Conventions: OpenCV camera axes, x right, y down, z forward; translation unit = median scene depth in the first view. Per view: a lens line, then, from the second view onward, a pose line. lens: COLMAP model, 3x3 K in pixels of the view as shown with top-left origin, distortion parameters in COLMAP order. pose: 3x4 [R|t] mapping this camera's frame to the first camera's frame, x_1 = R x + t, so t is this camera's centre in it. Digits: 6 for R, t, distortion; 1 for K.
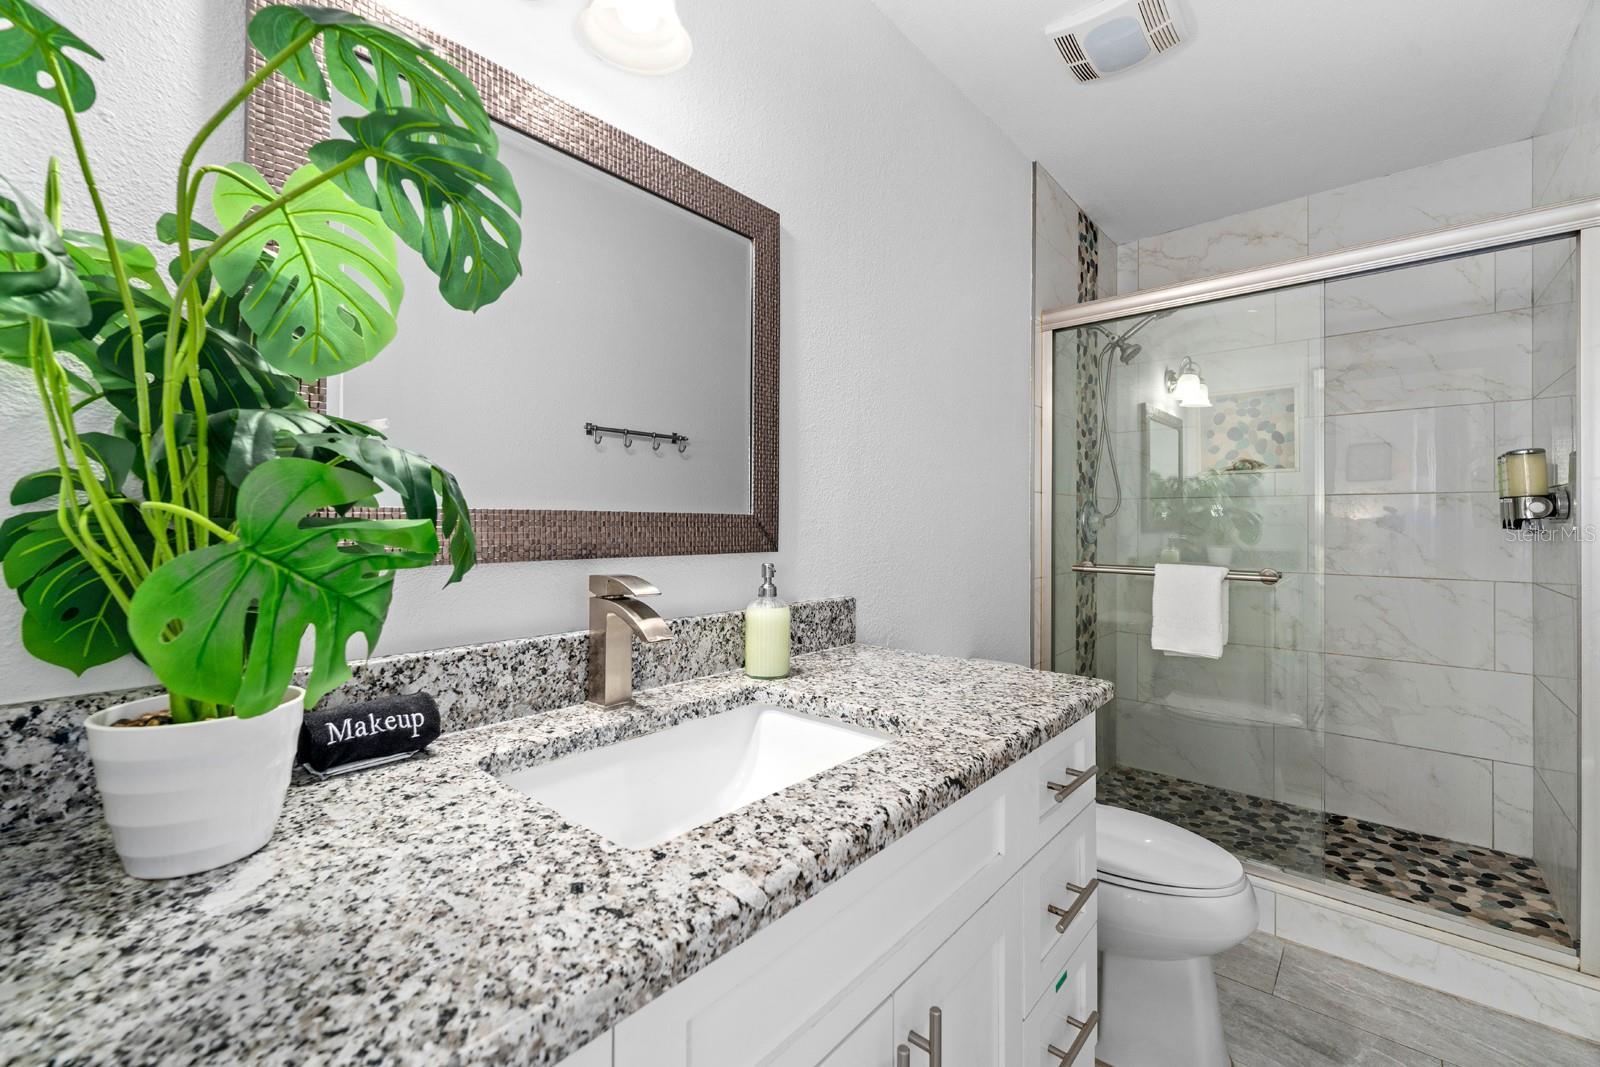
lens RADIAL K [[651.2, 0, 794.4], [0, 651.2, 531.1], [0, 0, 1]] dist [-0.001797, -0.000443]
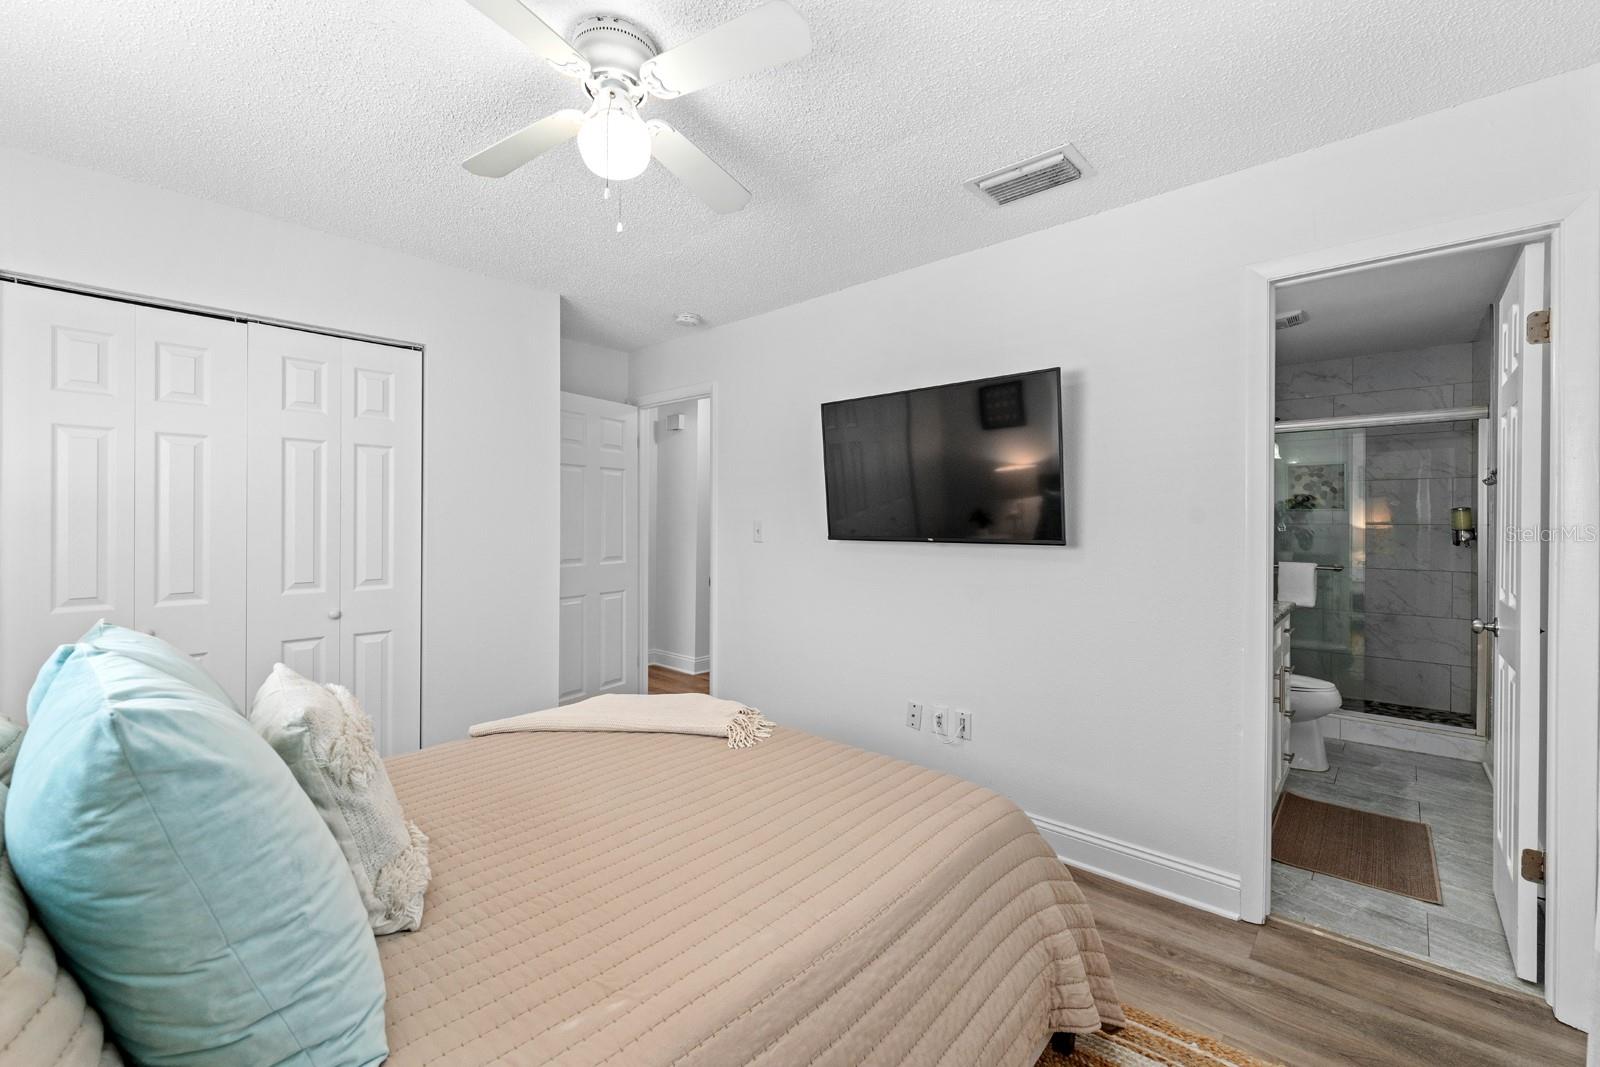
lens RADIAL K [[651.2, 0, 806.6], [0, 651.2, 530.5], [0, 0, 1]] dist [-0.001797, -0.000443]
pose [[0.999990, 0.003211, -0.003212, -0.763729], [-0.003216, 0.999994, -0.001507, -0.033253], [0.003207, 0.001517, 0.999994, -0.860533]]
